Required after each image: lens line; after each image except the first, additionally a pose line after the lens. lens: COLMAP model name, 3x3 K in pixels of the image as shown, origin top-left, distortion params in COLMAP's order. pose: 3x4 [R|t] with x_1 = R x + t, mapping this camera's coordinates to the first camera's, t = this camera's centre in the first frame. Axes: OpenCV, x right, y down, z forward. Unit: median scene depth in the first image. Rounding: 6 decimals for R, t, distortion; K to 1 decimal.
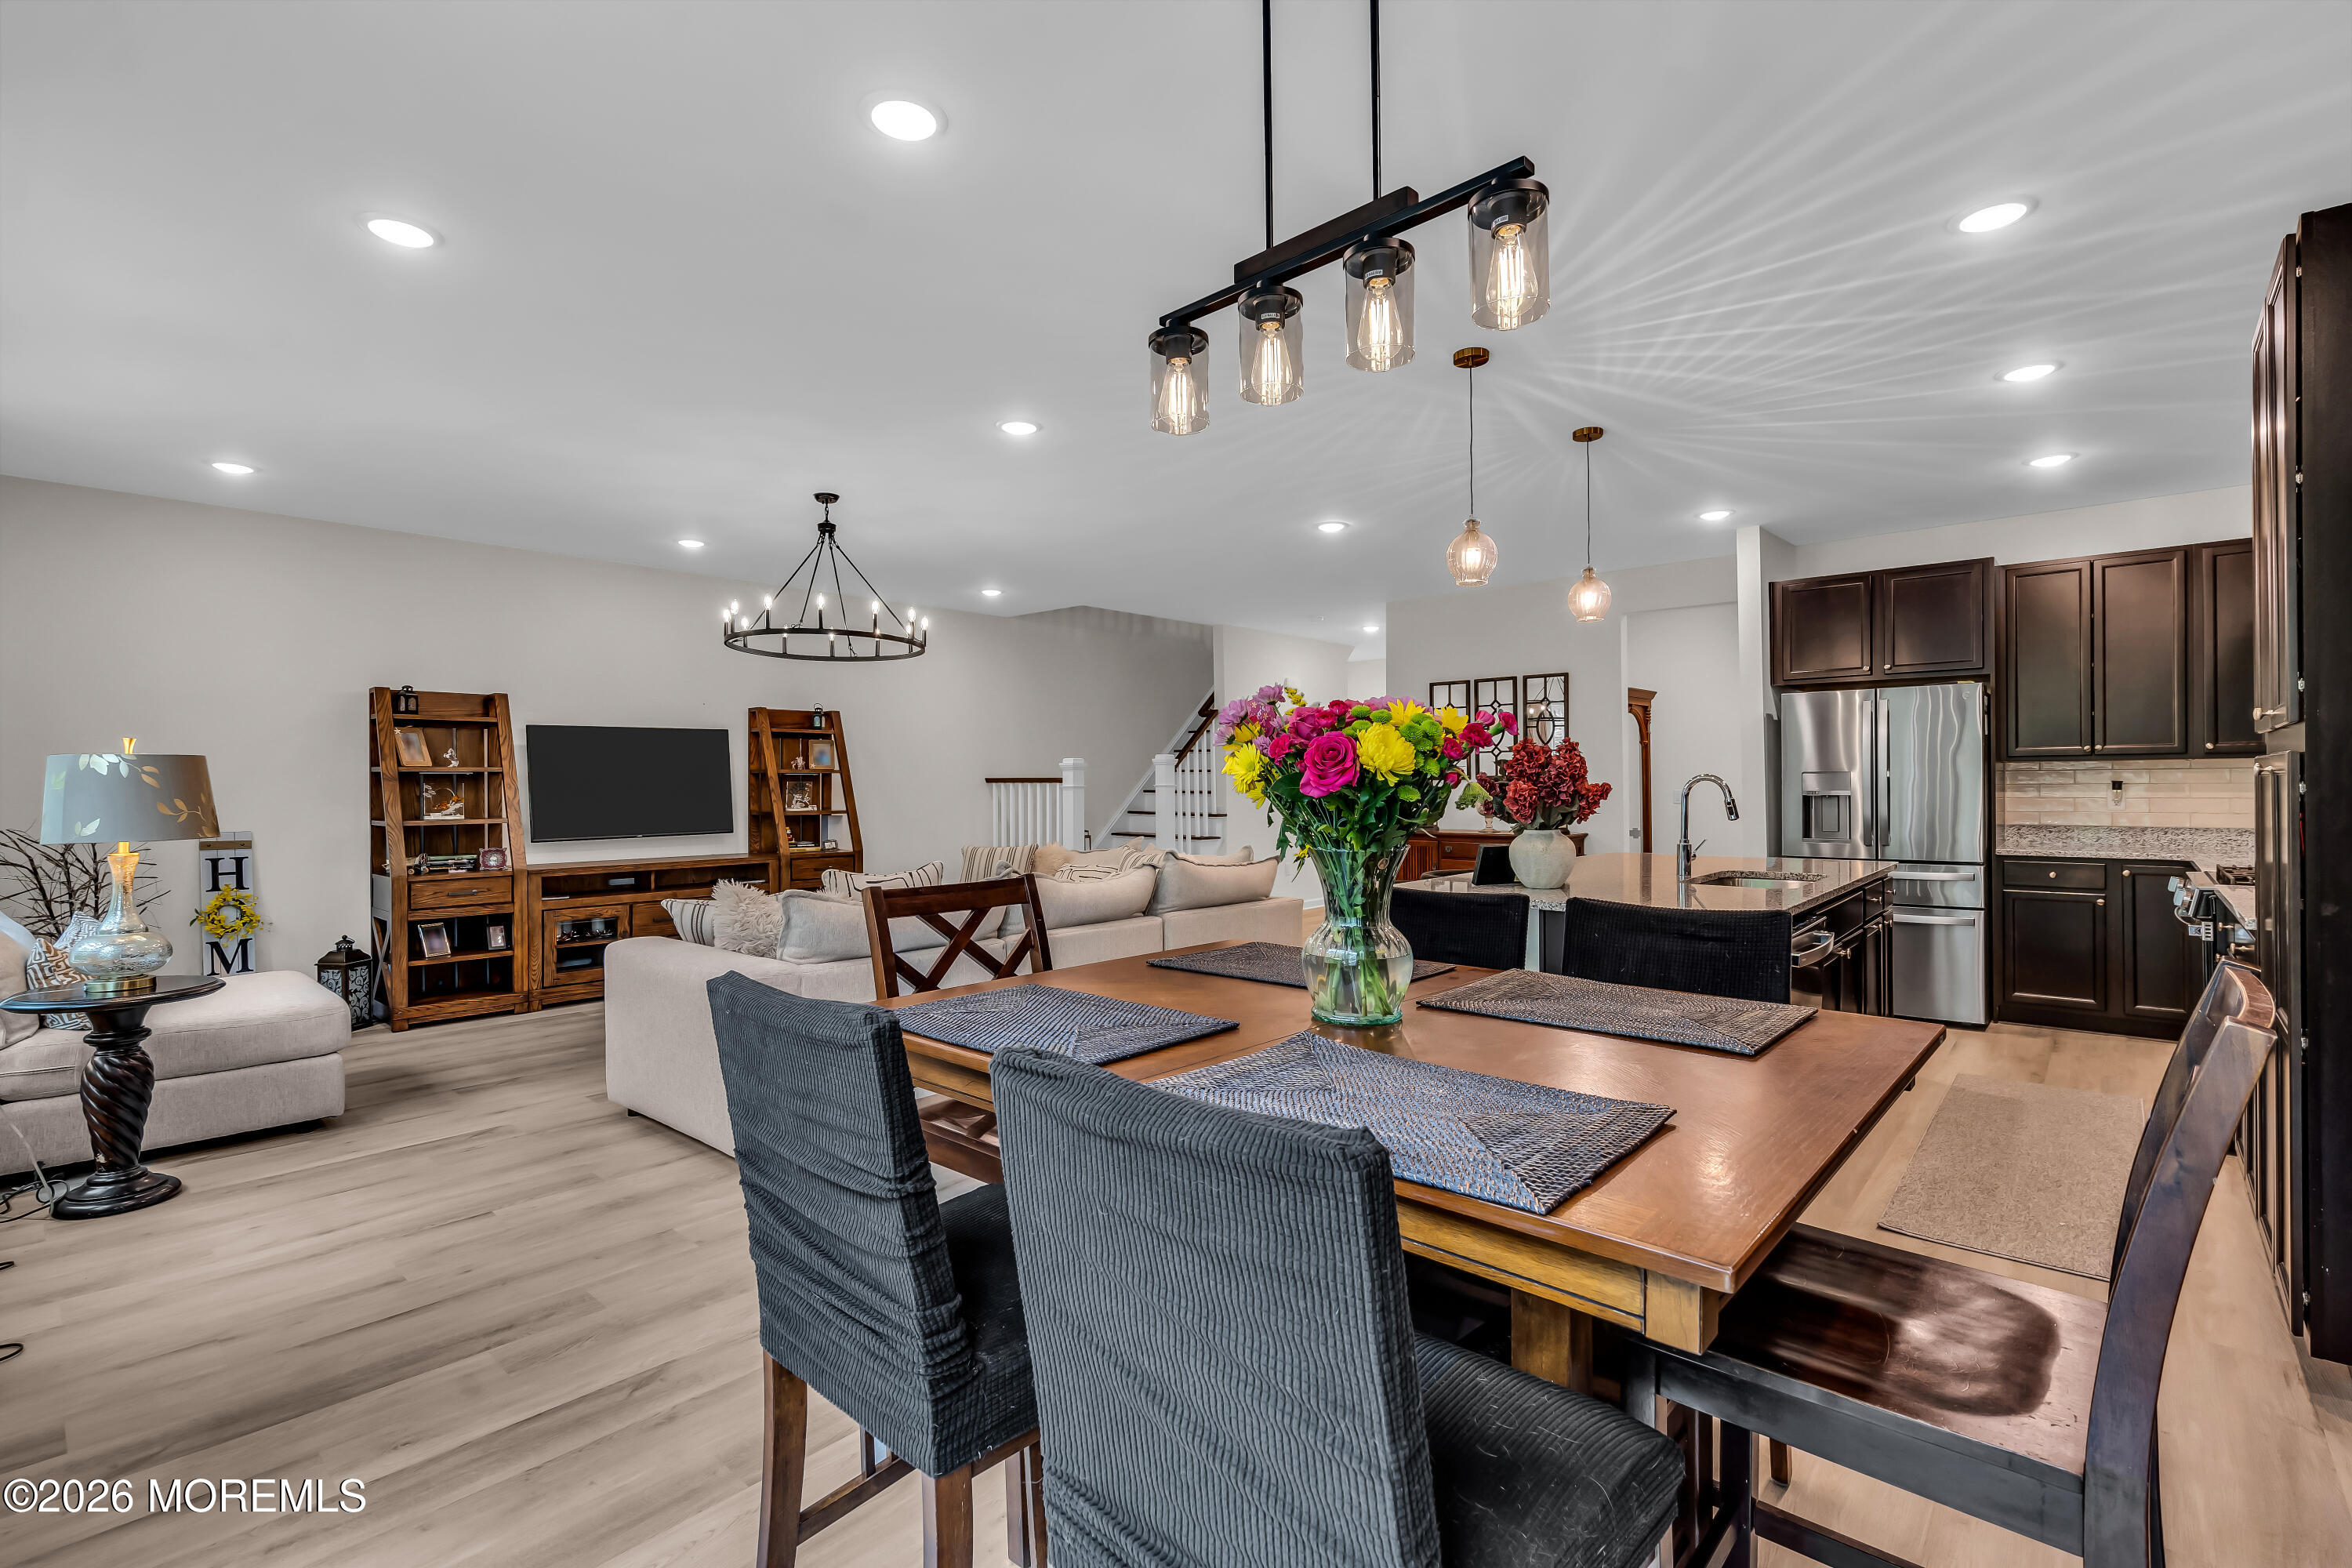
lens RADIAL K [[1058.7, 0, 1184.0], [0, 1058.7, 784.0], [0, 0, 1]] dist [-0.004287, 0.001367]
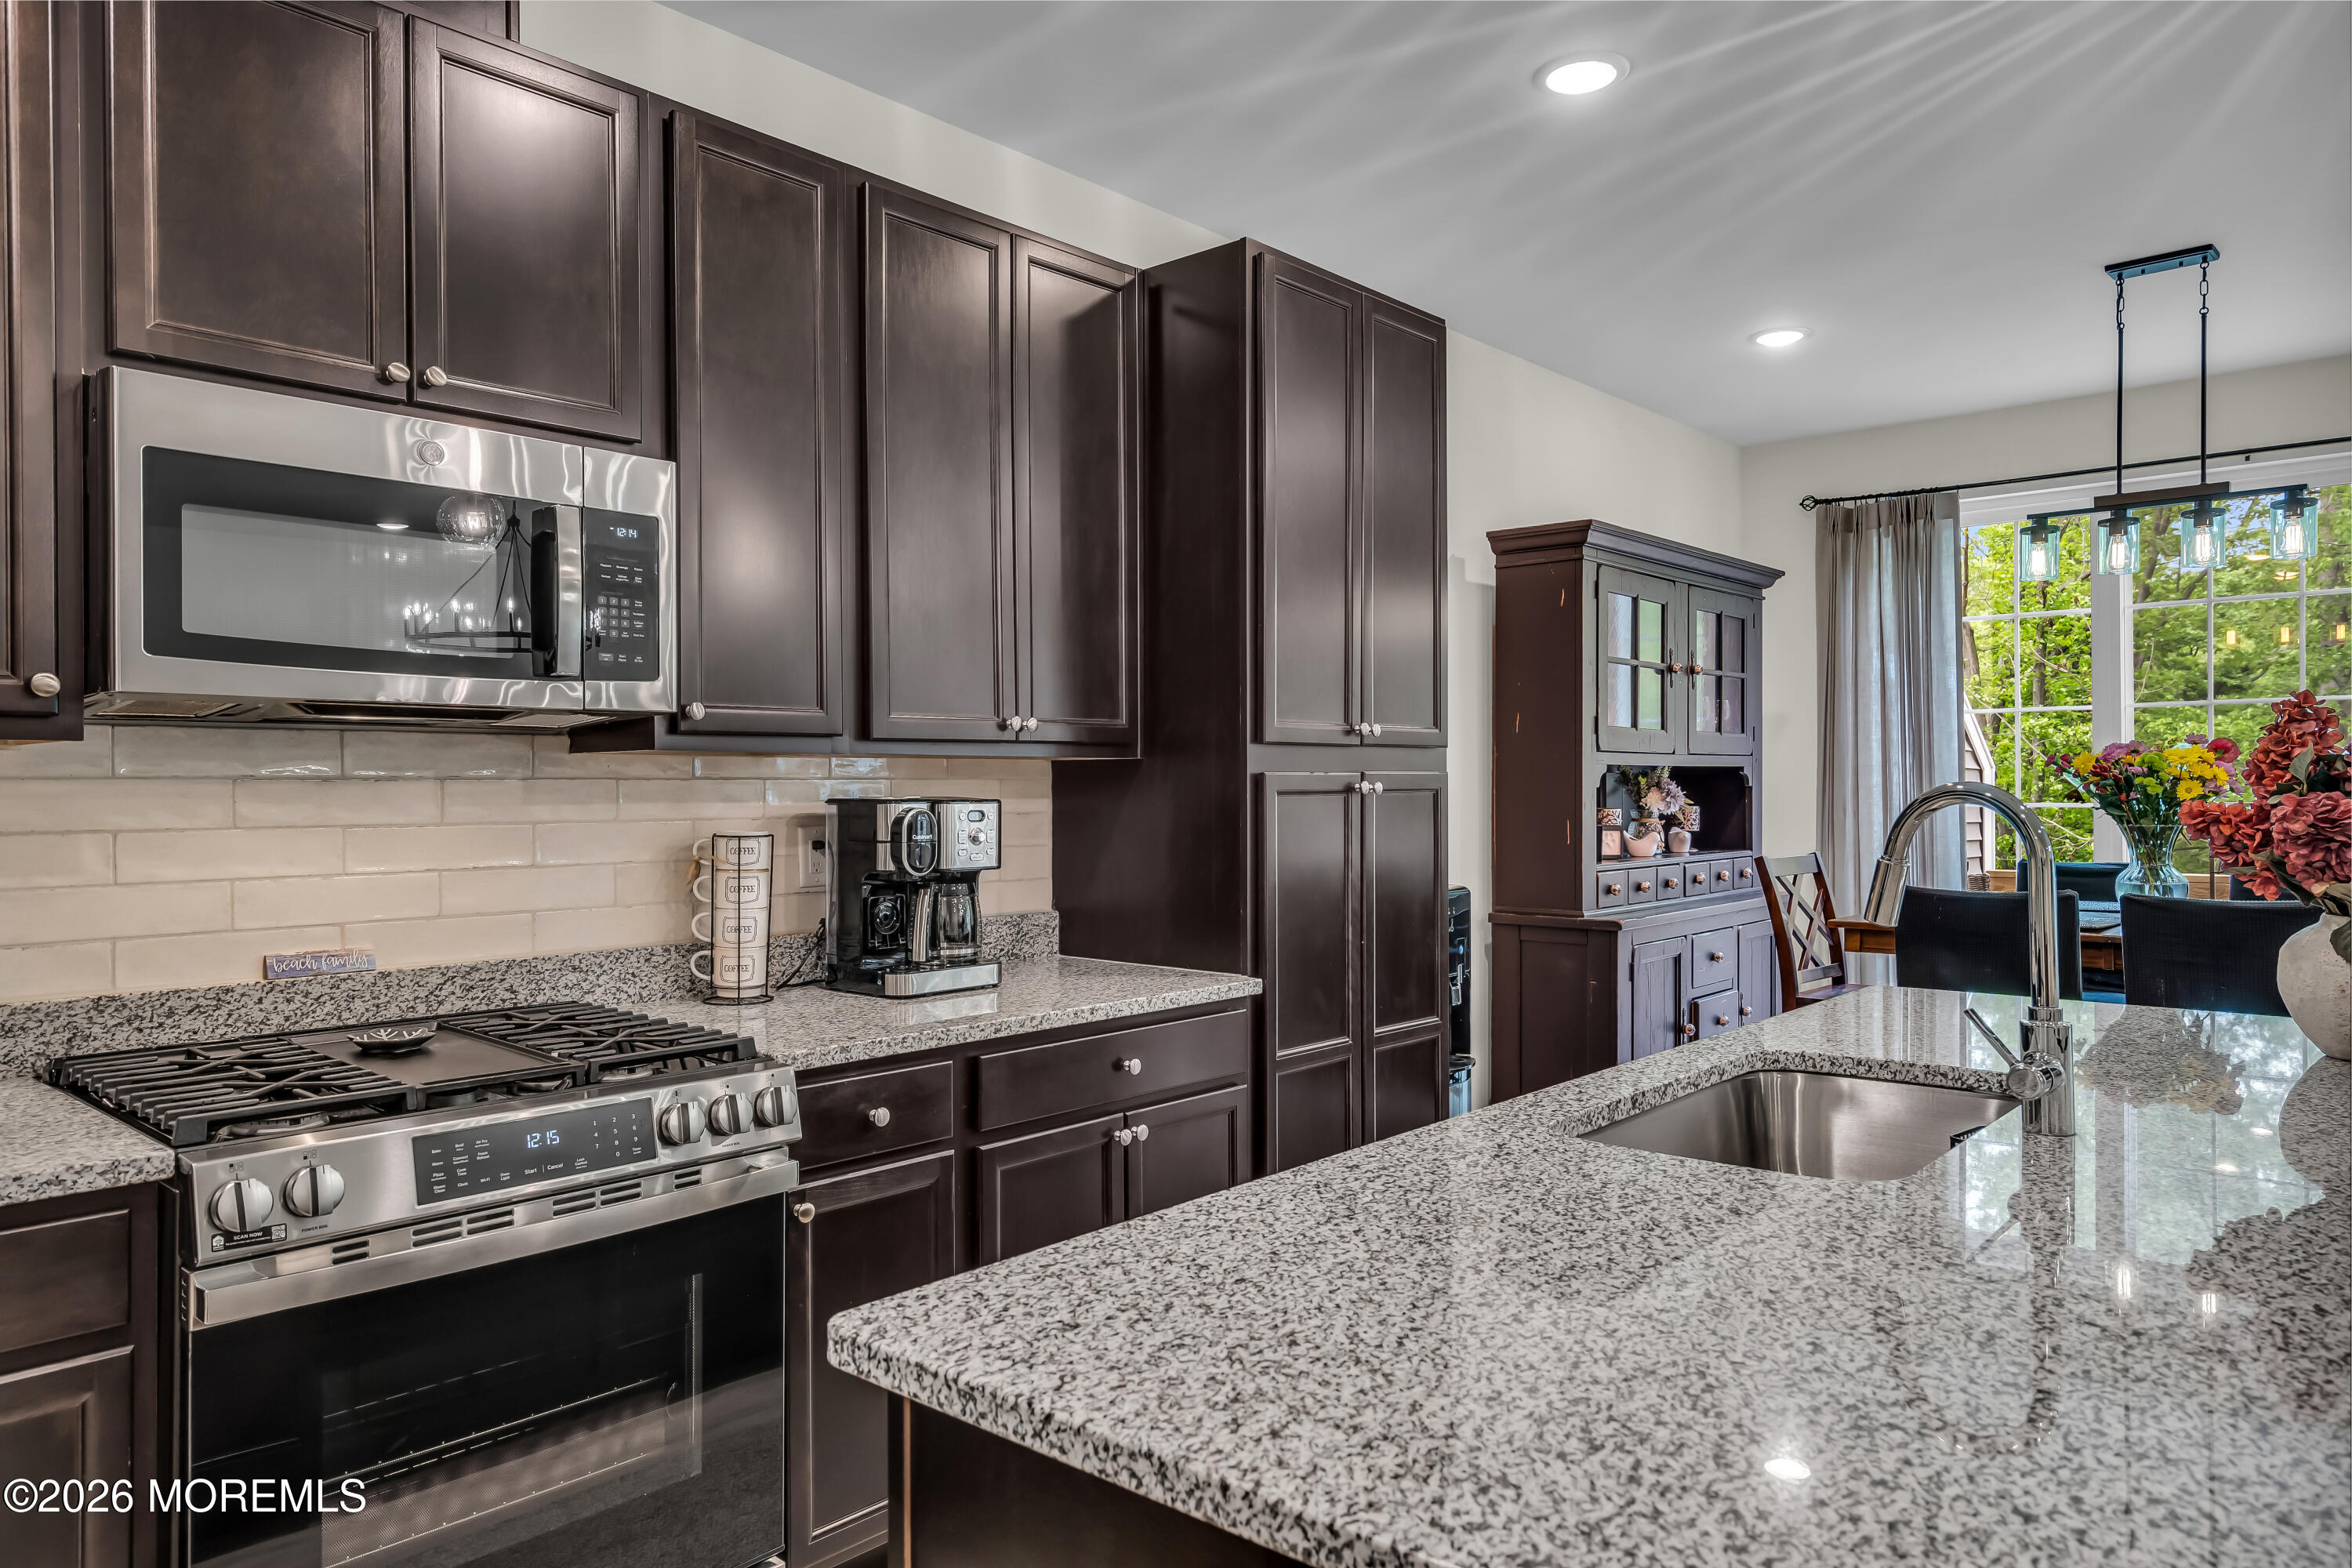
lens RADIAL K [[1517.5, 0, 1180.0], [0, 1517.5, 786.7], [0, 0, 1]] dist [0.008378, -0.000753]
pose [[-0.999889, 0.011481, 0.009542, 0.524068], [0.011491, 0.999933, 0.001055, -0.008454], [-0.009529, 0.001164, -0.999954, 1.054162]]
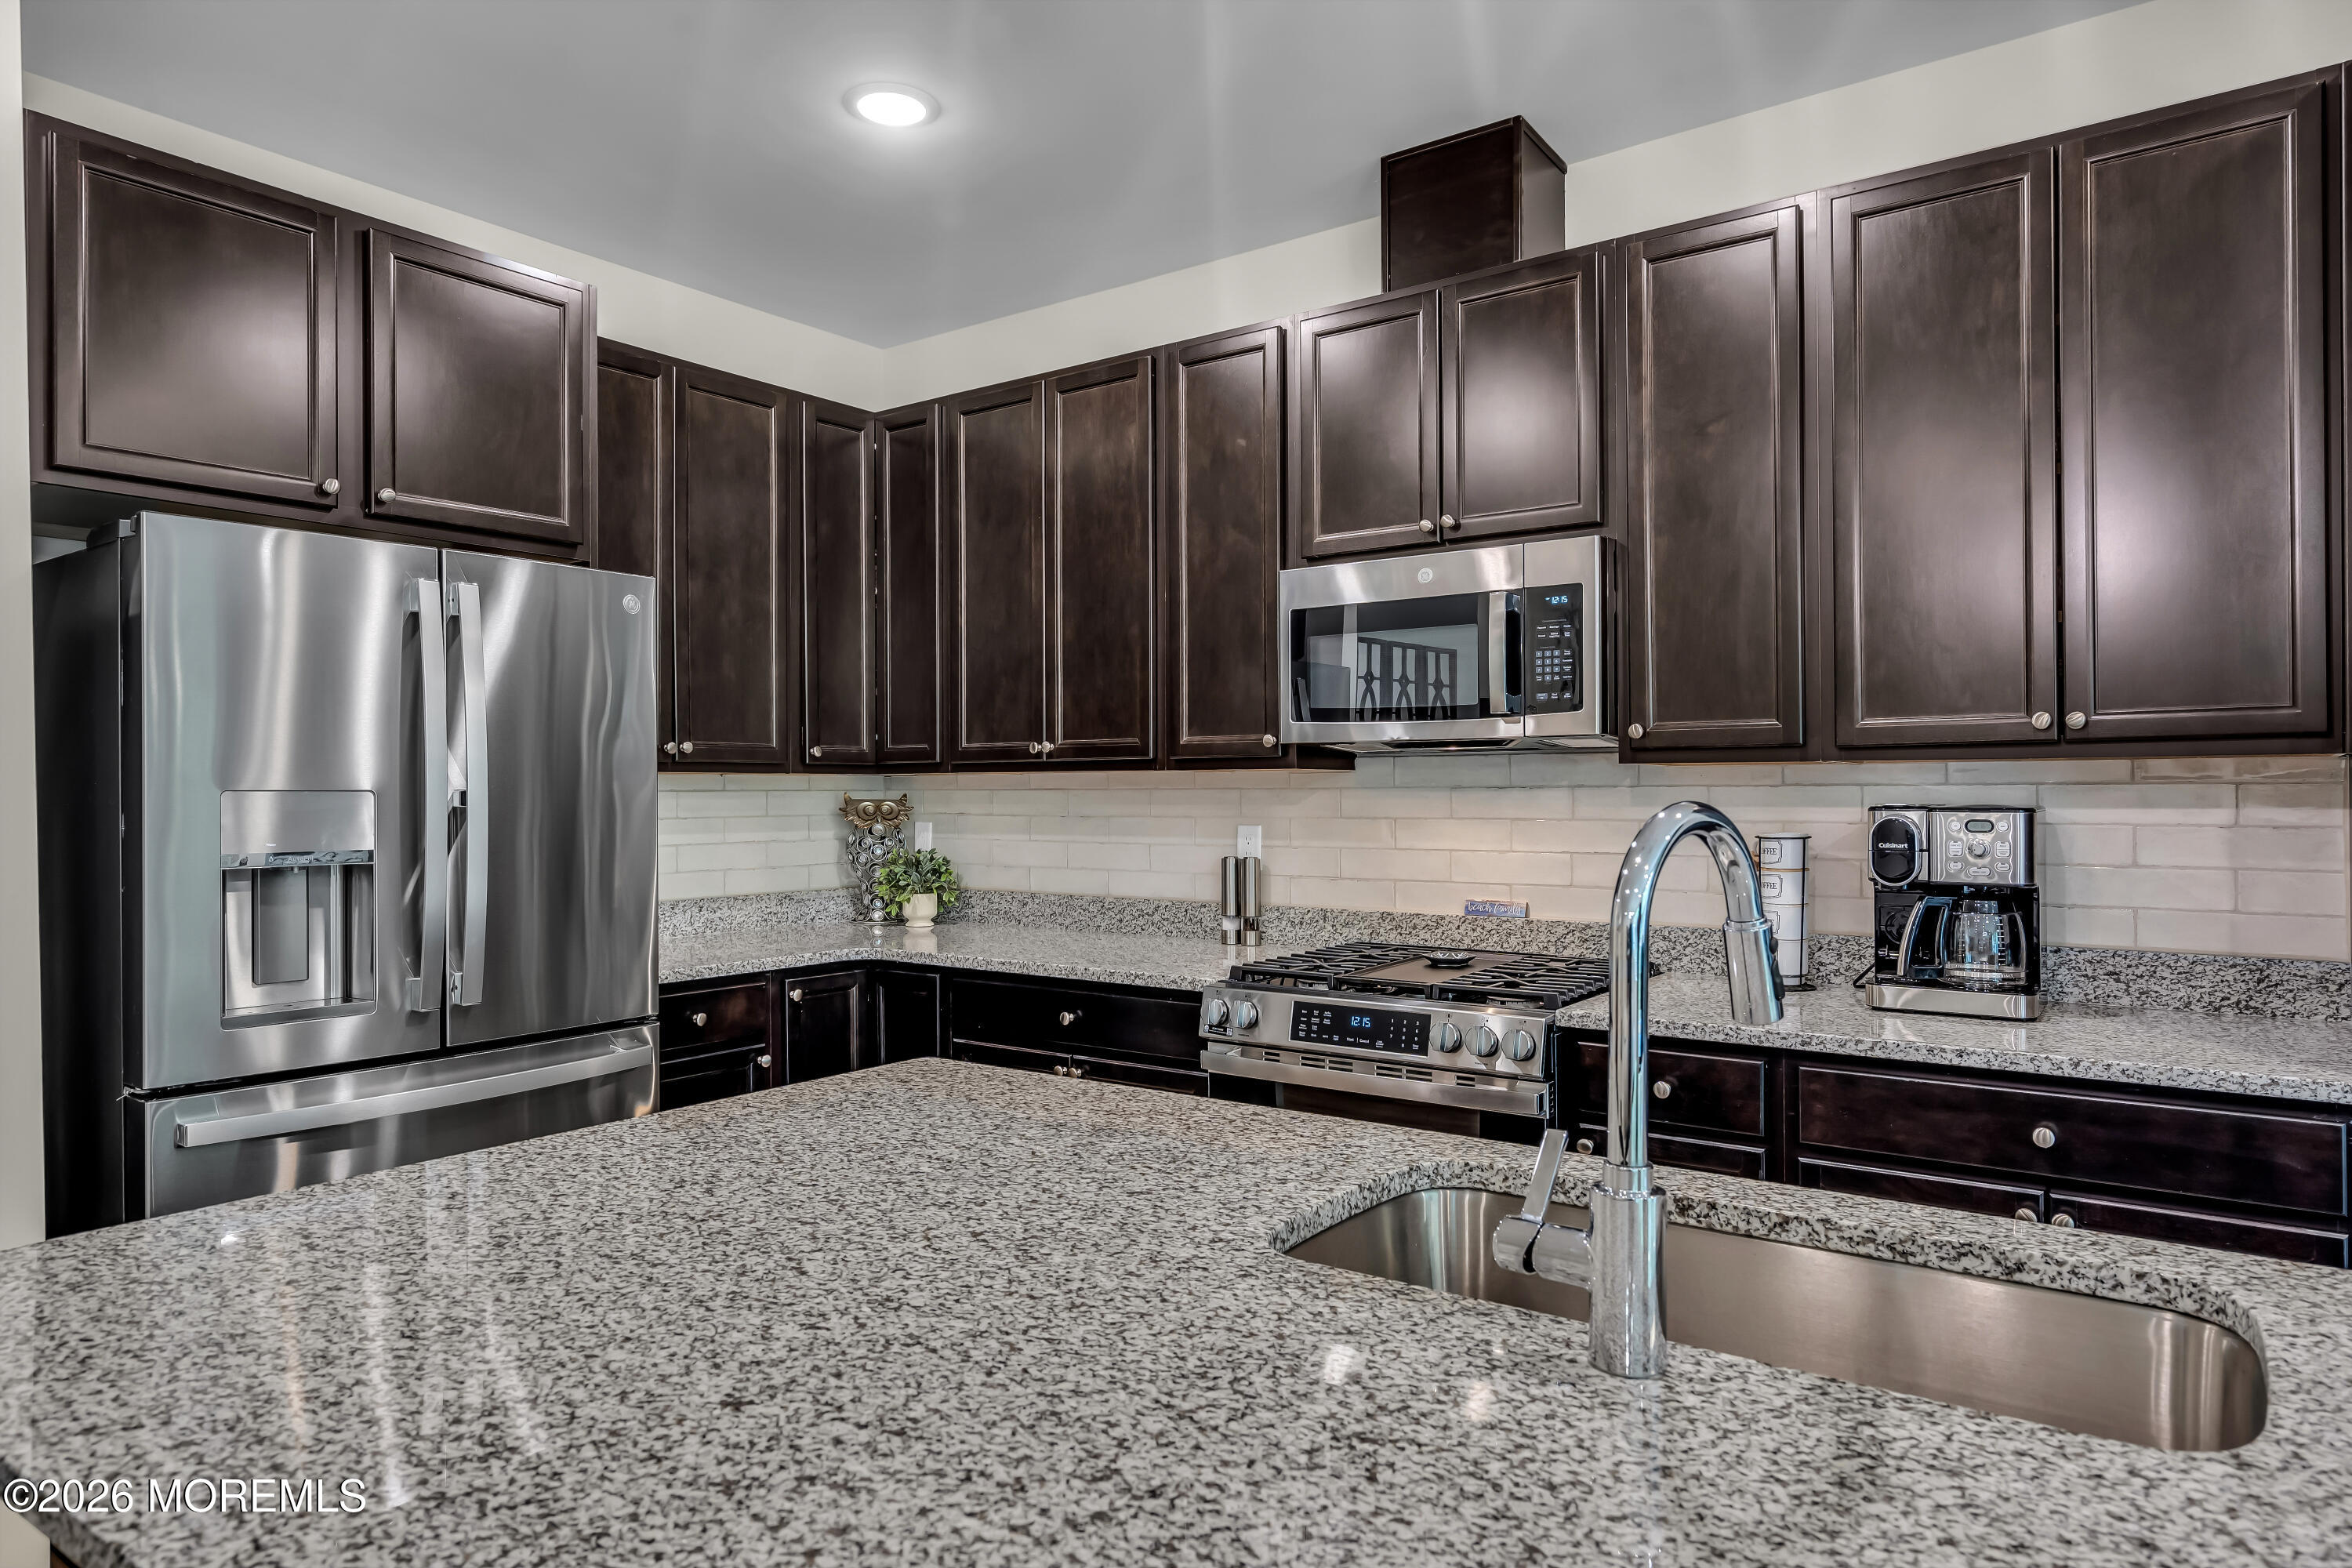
lens RADIAL K [[1429.6, 0, 1179.1], [0, 1429.6, 783.0], [0, 0, 1]] dist [0.005644, 0.001678]
pose [[-0.085201, 0.013388, 0.996274, 0.174768], [0.005512, 0.999901, -0.012966, -0.007560], [-0.996349, 0.004386, -0.085266, 0.815349]]
